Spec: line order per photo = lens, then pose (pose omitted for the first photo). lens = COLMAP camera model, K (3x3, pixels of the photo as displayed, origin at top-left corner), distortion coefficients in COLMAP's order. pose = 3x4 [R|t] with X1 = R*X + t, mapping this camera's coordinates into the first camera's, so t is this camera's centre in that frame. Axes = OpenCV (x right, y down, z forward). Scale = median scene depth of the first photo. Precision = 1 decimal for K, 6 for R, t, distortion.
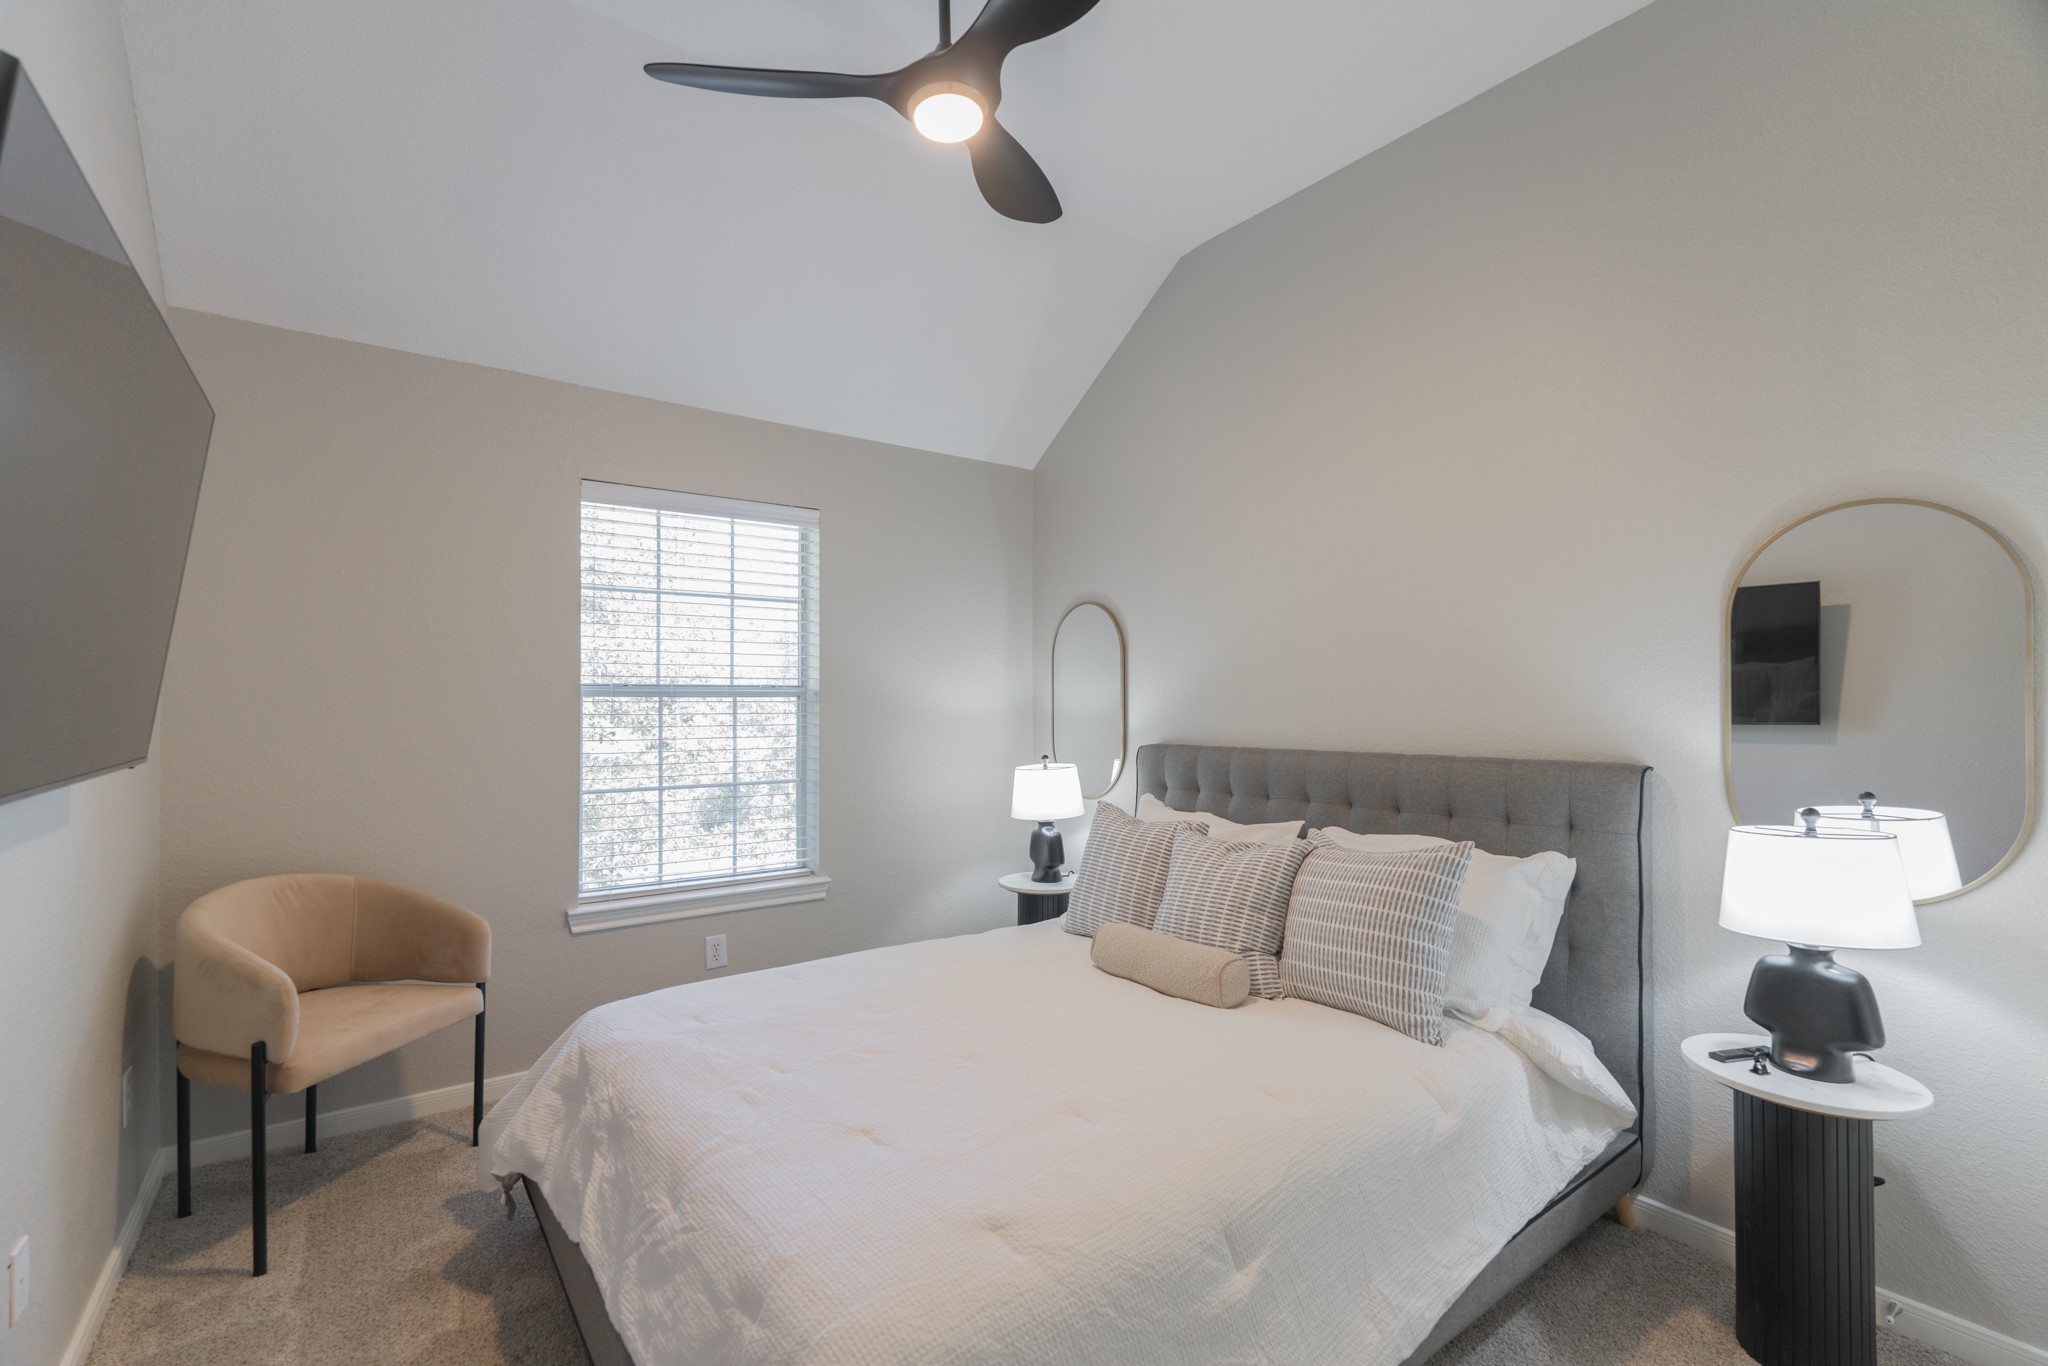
lens RADIAL K [[918.2, 0, 1026.8], [0, 918.2, 685.0], [0, 0, 1]] dist [-0.001865, 0.000396]
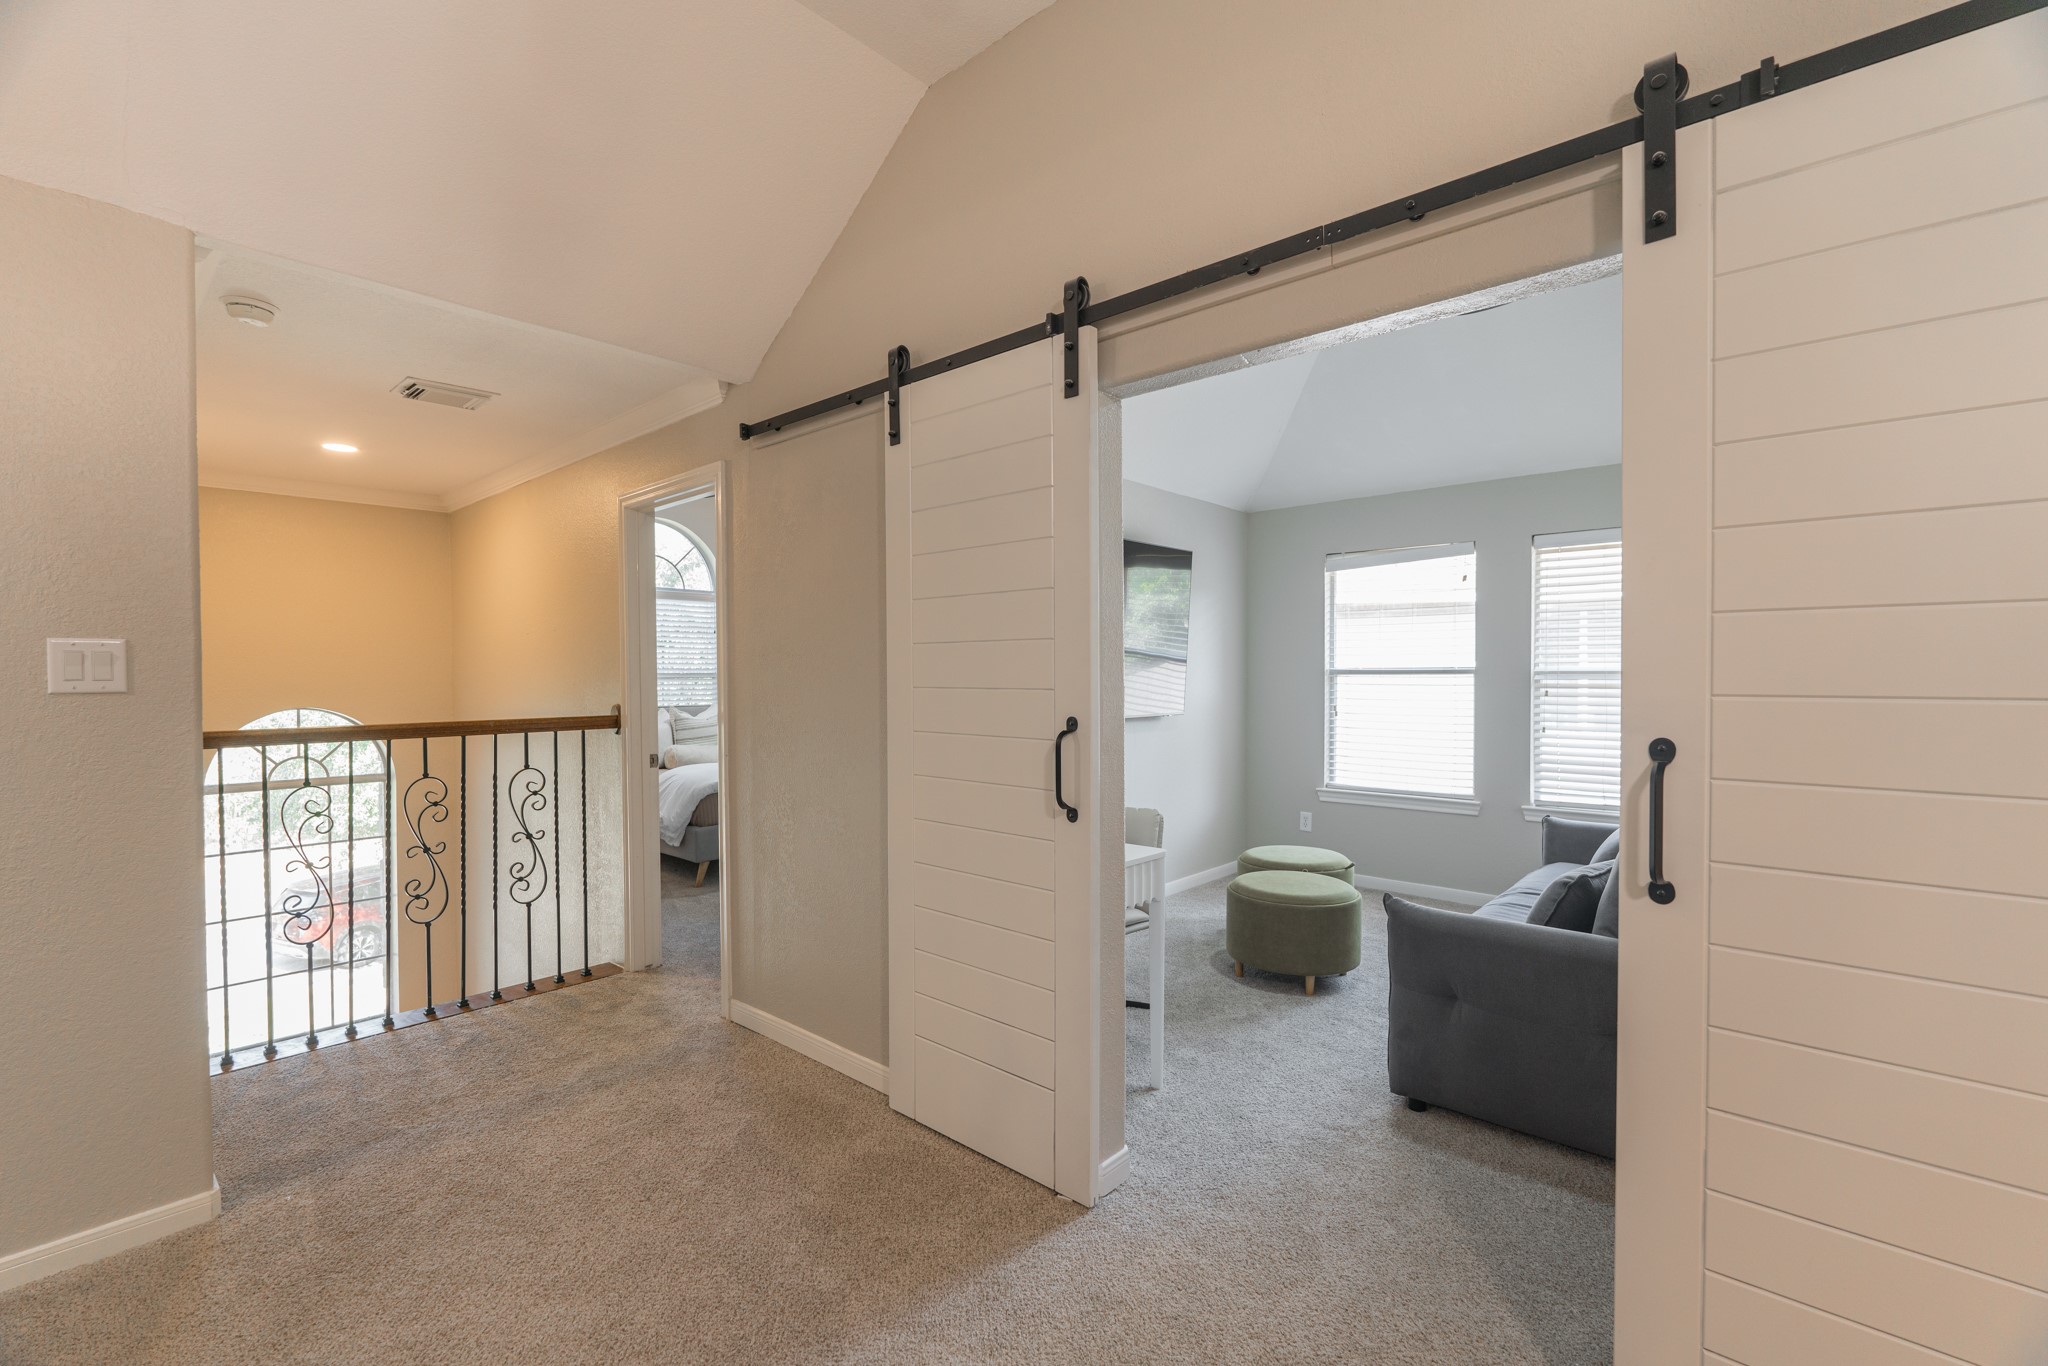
lens RADIAL K [[918.2, 0, 1024.3], [0, 918.2, 682.4], [0, 0, 1]] dist [-0.001865, 0.000396]
pose [[0.190225, 0.008388, -0.981705, 1.179354], [0.018490, 0.999756, 0.012125, -0.005431], [0.981566, -0.020458, 0.190024, 0.034742]]
